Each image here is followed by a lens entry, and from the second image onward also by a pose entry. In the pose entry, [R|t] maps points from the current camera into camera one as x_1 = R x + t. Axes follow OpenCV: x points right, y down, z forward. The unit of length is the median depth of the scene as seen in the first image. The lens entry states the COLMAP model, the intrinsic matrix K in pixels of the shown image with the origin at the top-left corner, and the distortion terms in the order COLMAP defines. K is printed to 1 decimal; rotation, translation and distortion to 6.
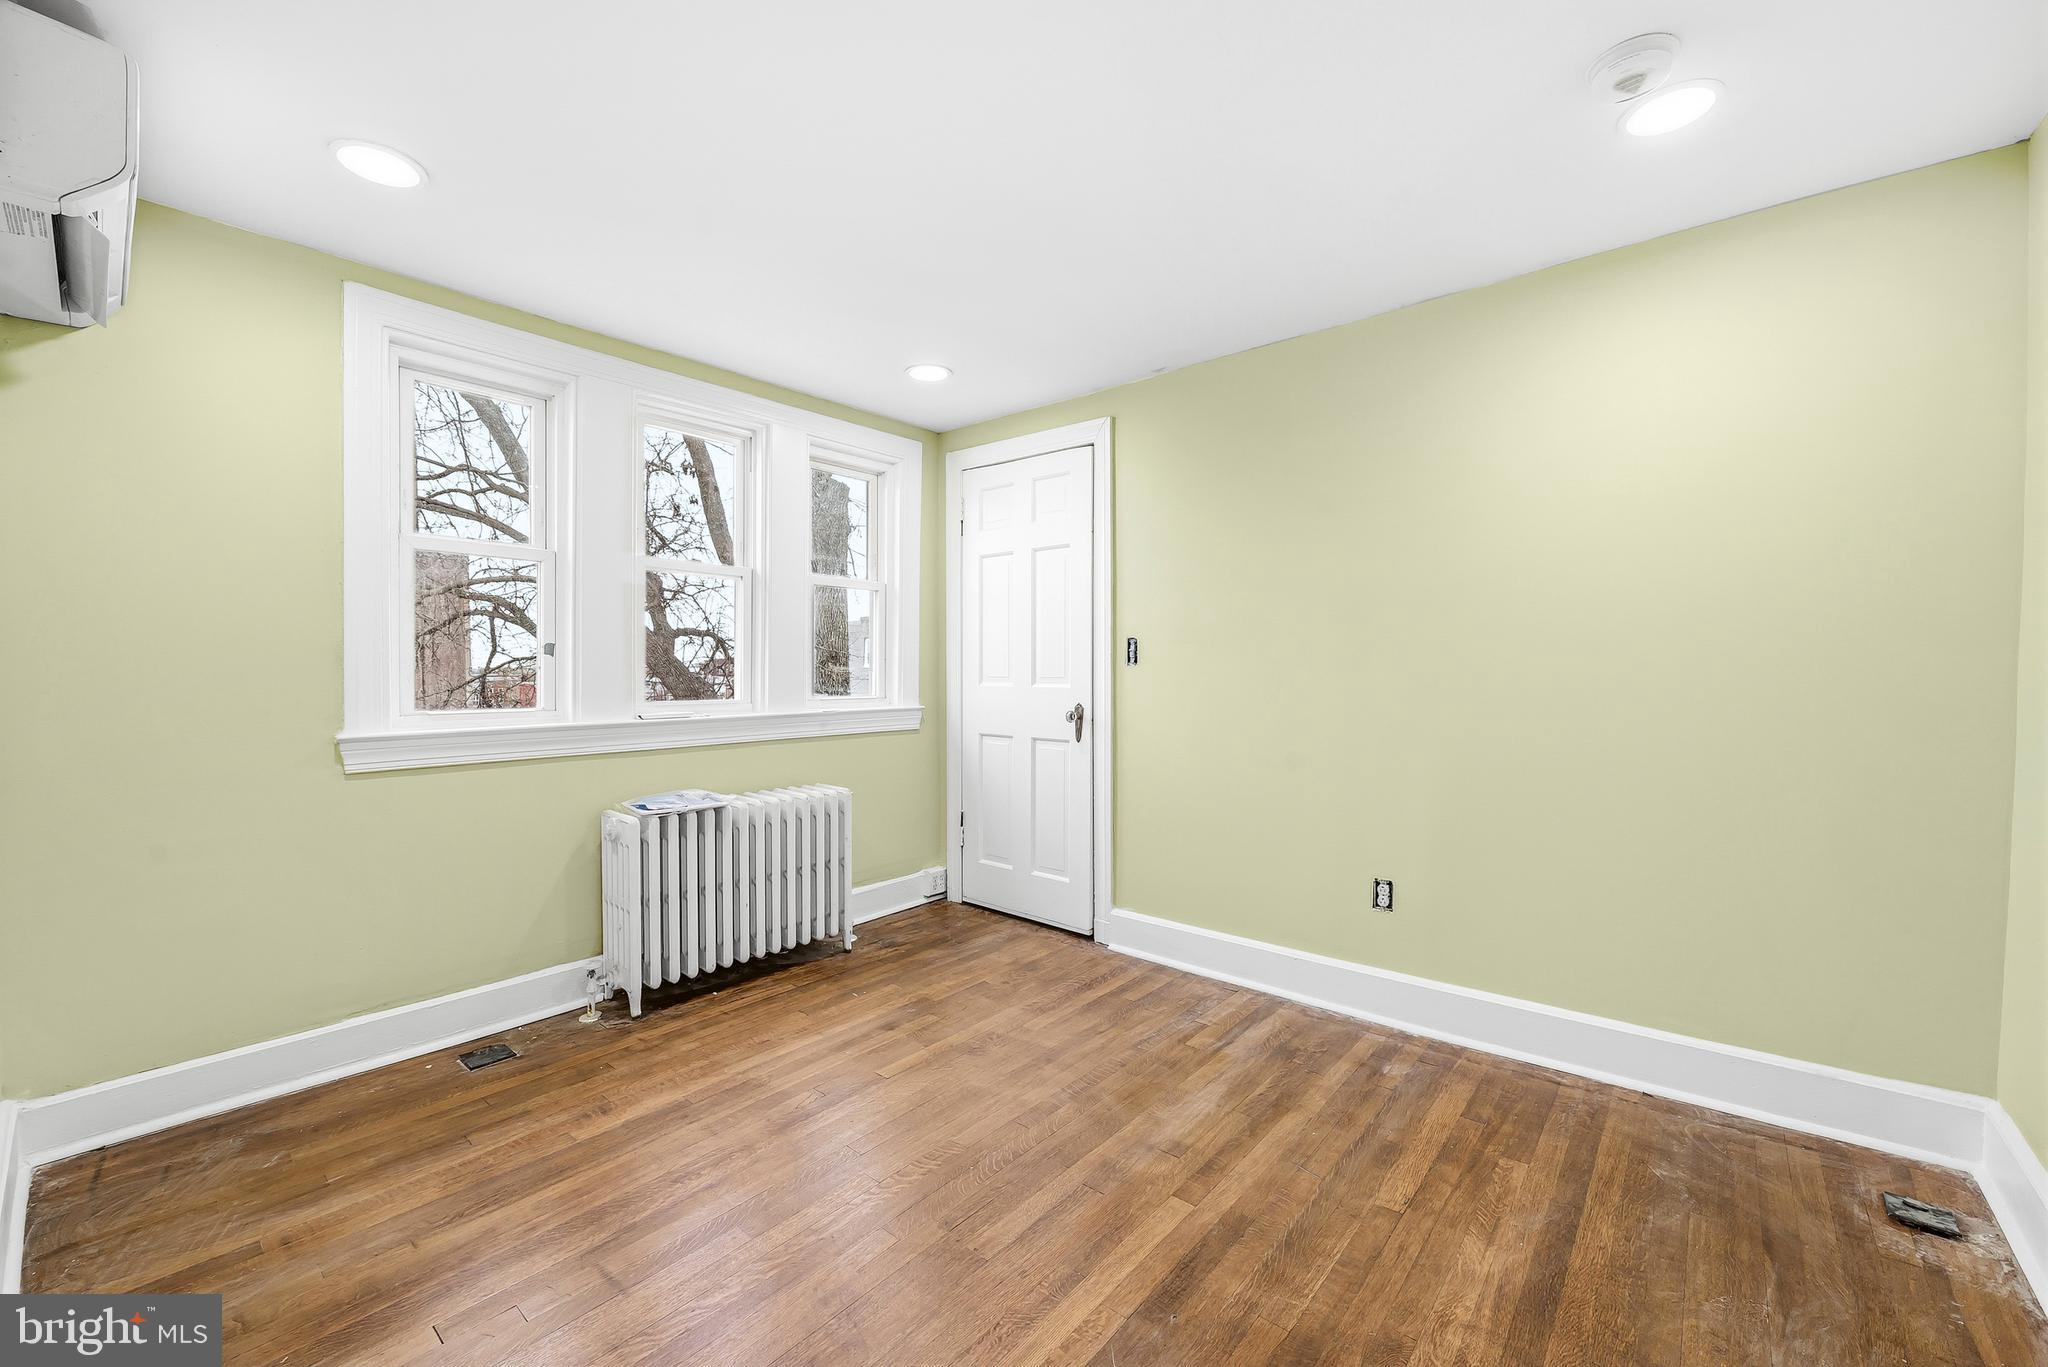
lens RADIAL K [[821.9, 0, 1035.2], [0, 821.9, 683.1], [0, 0, 1]] dist [-0.004304, -0.000046]
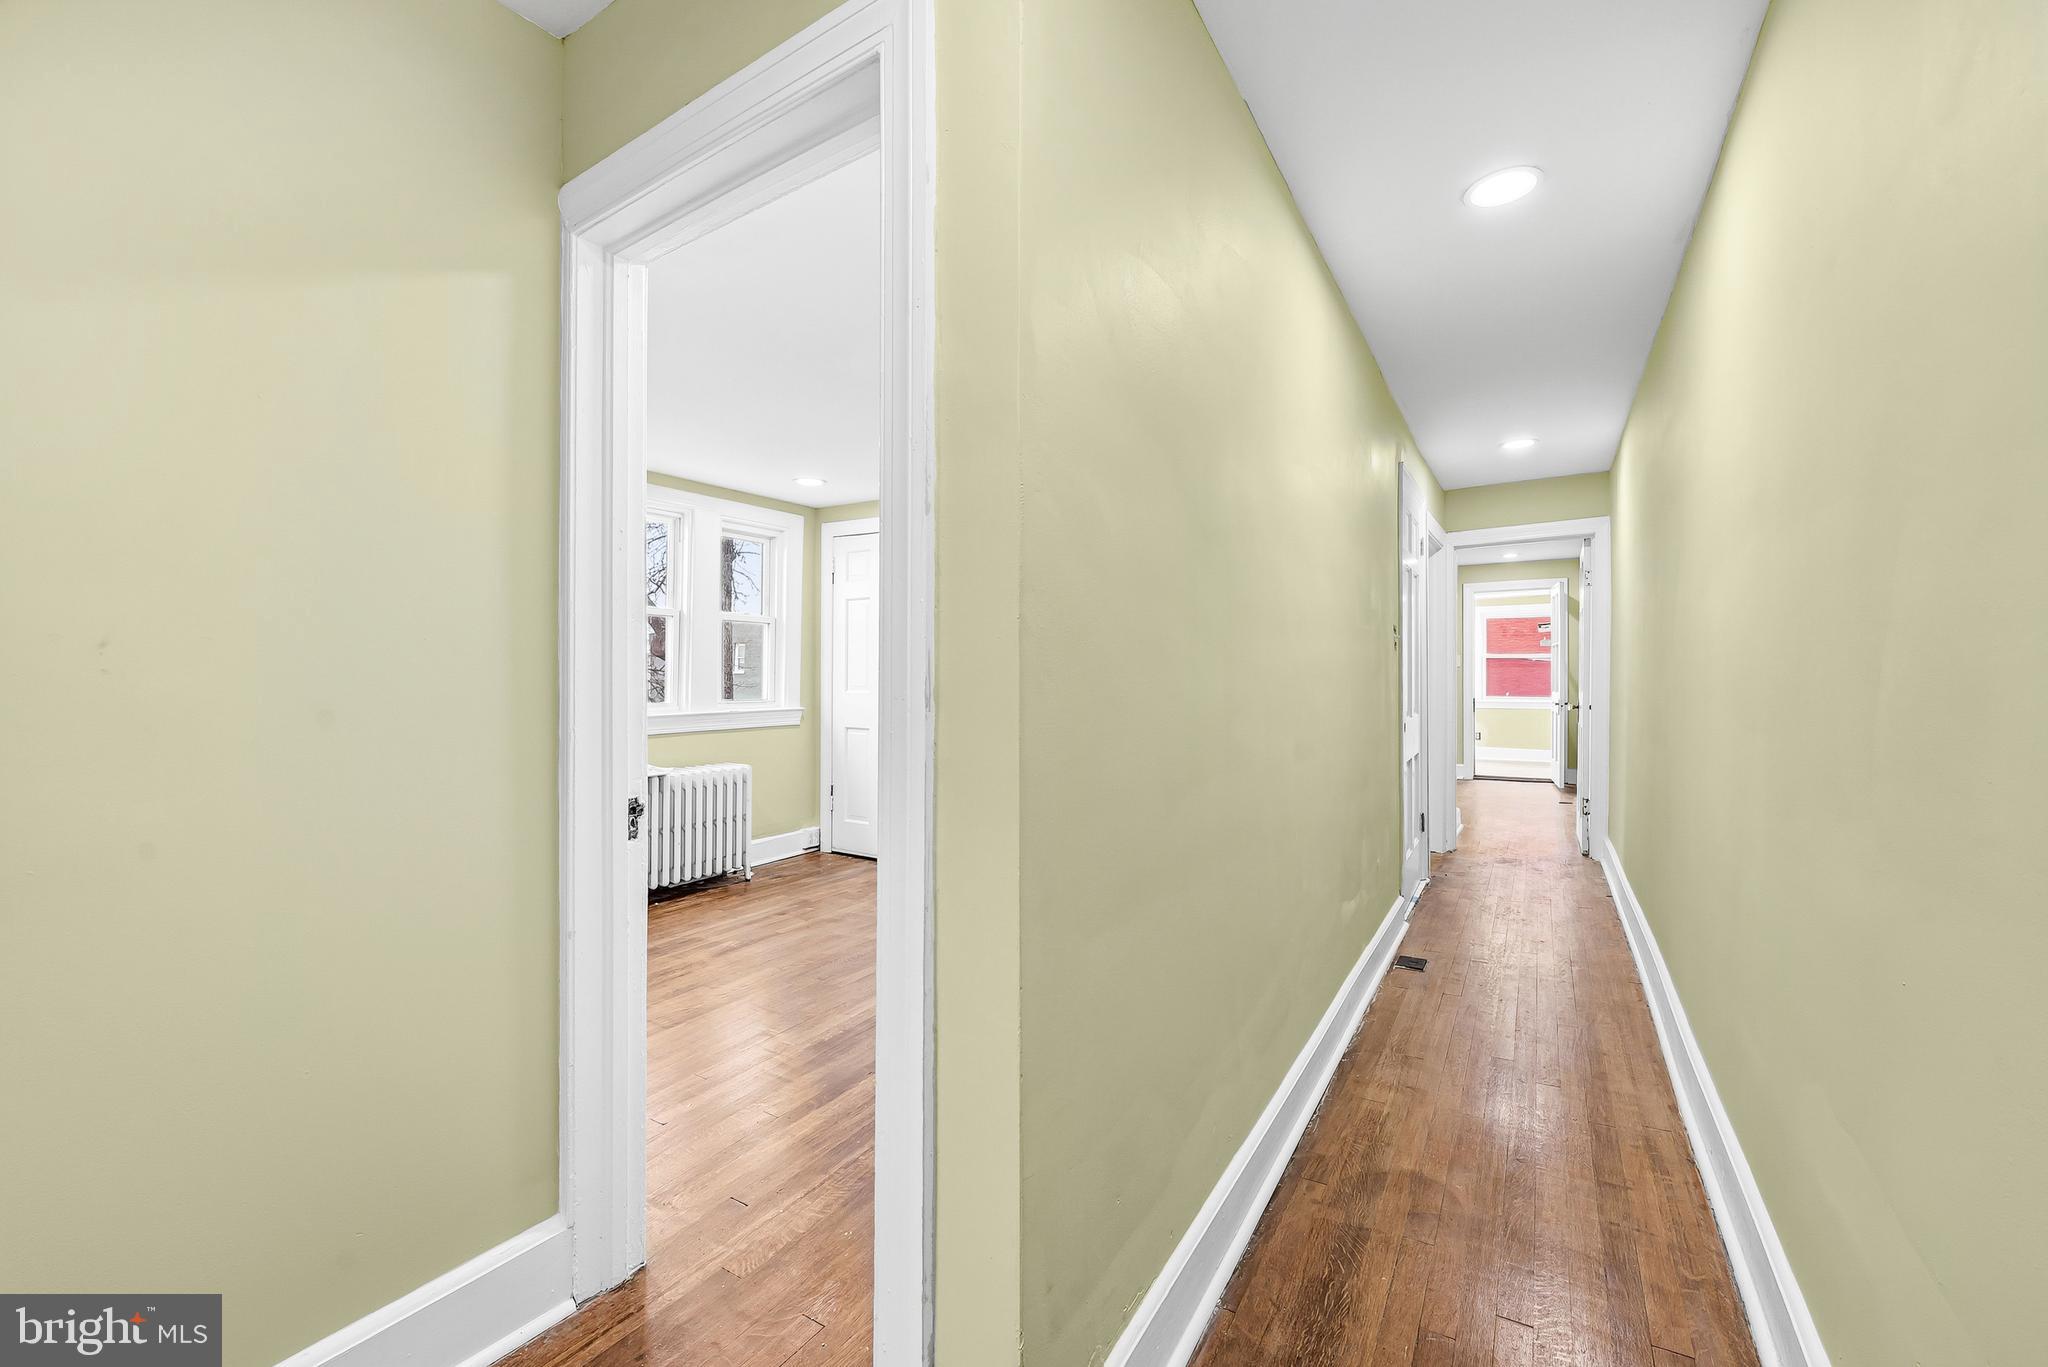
lens RADIAL K [[807.7, 0, 1028.0], [0, 807.7, 674.5], [0, 0, 1]] dist [-0.000754, -0.000035]
pose [[0.989812, 0.004481, 0.142312, 0.050636], [-0.002369, 0.999885, -0.015010, -0.009180], [-0.142363, 0.014520, 0.989708, -0.459336]]
